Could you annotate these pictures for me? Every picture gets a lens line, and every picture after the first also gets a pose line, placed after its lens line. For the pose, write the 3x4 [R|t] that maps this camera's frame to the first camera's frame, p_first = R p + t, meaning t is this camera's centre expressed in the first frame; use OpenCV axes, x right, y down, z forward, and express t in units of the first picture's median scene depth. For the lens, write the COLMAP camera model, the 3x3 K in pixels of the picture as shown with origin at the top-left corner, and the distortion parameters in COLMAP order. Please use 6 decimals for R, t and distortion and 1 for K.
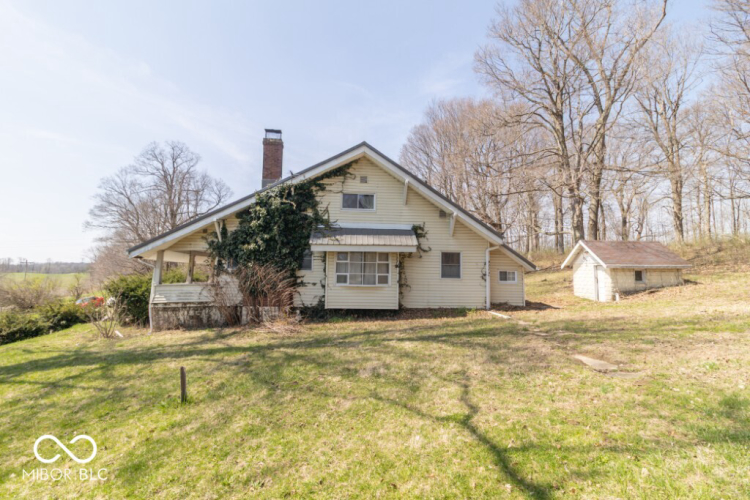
lens RADIAL K [[344.6, 0, 374.9], [0, 344.6, 247.0], [0, 0, 1]] dist [0.002442, -0.000080]
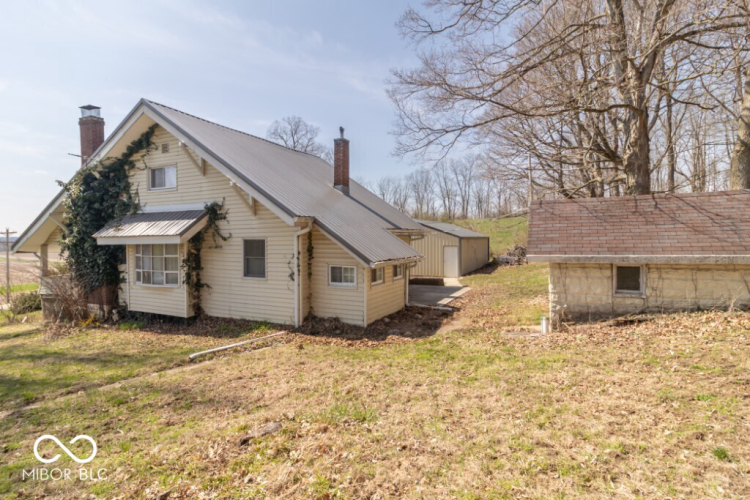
lens RADIAL K [[377.5, 0, 376.2], [0, 377.5, 248.3], [0, 0, 1]] dist [0.004475, -0.000295]
pose [[0.864077, -0.008284, -0.503291, 0.832429], [0.062560, 0.993880, 0.091048, -0.020544], [0.499457, -0.110158, 0.859307, 0.498742]]
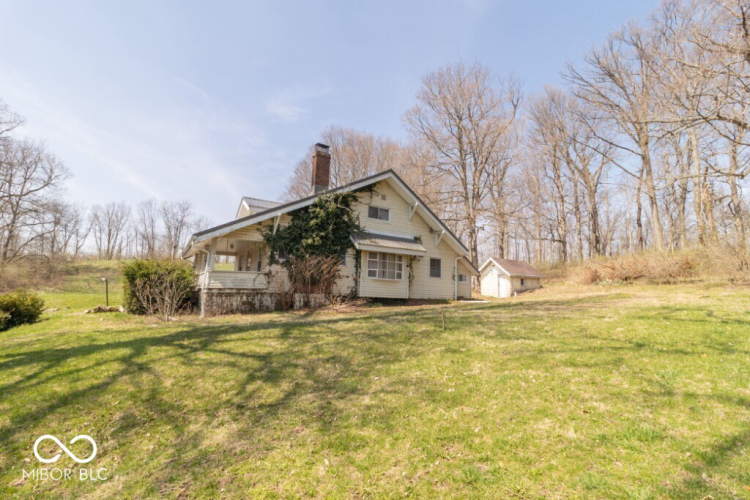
lens RADIAL K [[344.6, 0, 374.9], [0, 344.6, 247.0], [0, 0, 1]] dist [0.002442, -0.000080]
pose [[0.889089, 0.081449, 0.450430, -0.645409], [-0.060510, 0.996319, -0.060721, 0.070536], [-0.453718, 0.026731, 0.890745, -0.125964]]
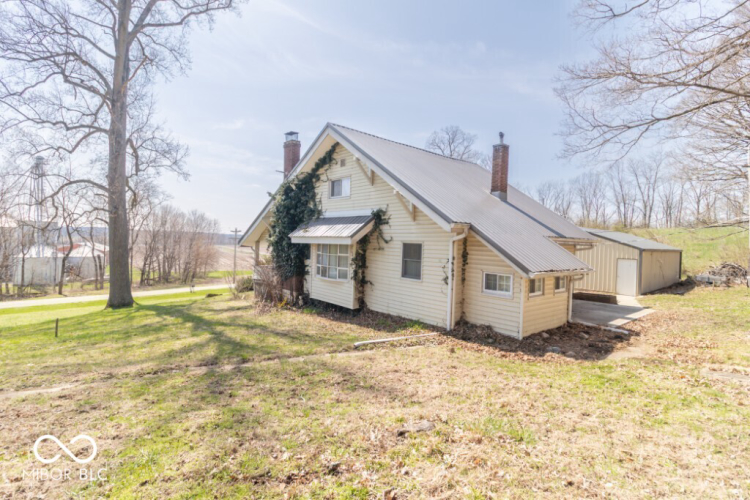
lens RADIAL K [[364.8, 0, 375.0], [0, 364.8, 250.0], [0, 0, 1]] dist [-0.001444, -0.000588]
pose [[0.595211, 0.021104, -0.803292, 0.823156], [0.046422, 0.997083, 0.060592, -0.021383], [0.802227, -0.073356, 0.592495, 0.498577]]
